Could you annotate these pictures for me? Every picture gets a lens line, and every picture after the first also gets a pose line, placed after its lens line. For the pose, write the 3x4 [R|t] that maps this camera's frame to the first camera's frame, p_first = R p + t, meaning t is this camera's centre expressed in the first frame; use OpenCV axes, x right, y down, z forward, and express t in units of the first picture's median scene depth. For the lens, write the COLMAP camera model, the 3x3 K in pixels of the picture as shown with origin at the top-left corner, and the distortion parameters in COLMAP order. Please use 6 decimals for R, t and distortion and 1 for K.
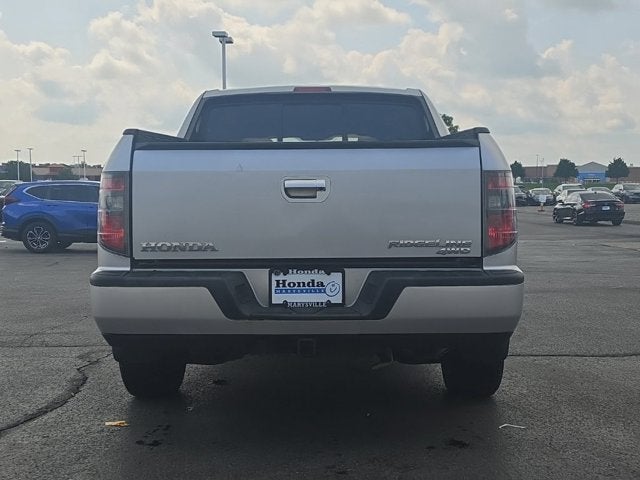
lens RADIAL K [[753.8, 0, 320.0], [0, 753.8, 240.0], [0, 0, 1]] dist [0.277241, -0.002585]
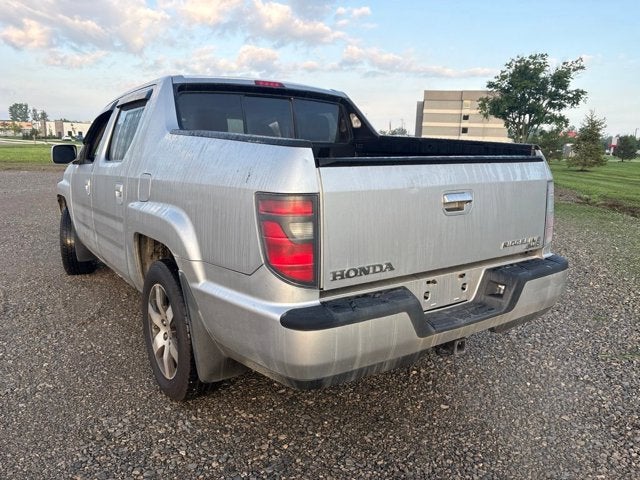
lens RADIAL K [[491.8, 0, 318.2], [0, 491.8, 236.2], [0, 0, 1]] dist [0.002953, -0.003505]
pose [[0.811823, -0.089304, 0.577035, -0.575390], [0.011567, 0.990501, 0.137020, -0.115836], [-0.583790, -0.104561, 0.805144, 0.548633]]
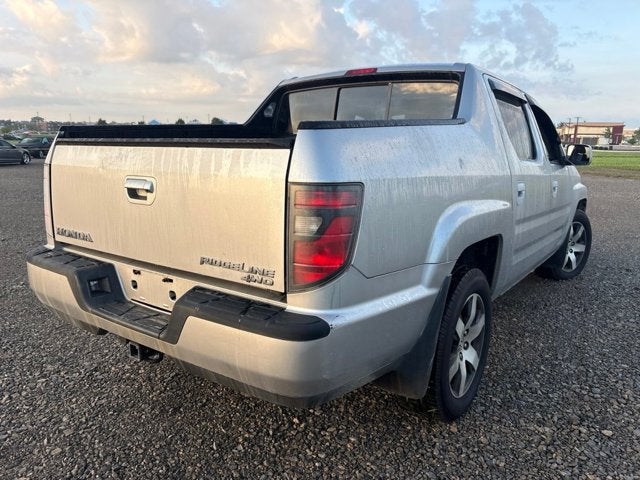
lens RADIAL K [[491.8, 0, 318.2], [0, 491.8, 236.2], [0, 0, 1]] dist [0.002953, -0.003505]
pose [[0.821690, 0.118852, -0.557405, 0.509327], [-0.045695, 0.988604, 0.143434, -0.107489], [0.568101, -0.092388, 0.817757, 0.612871]]
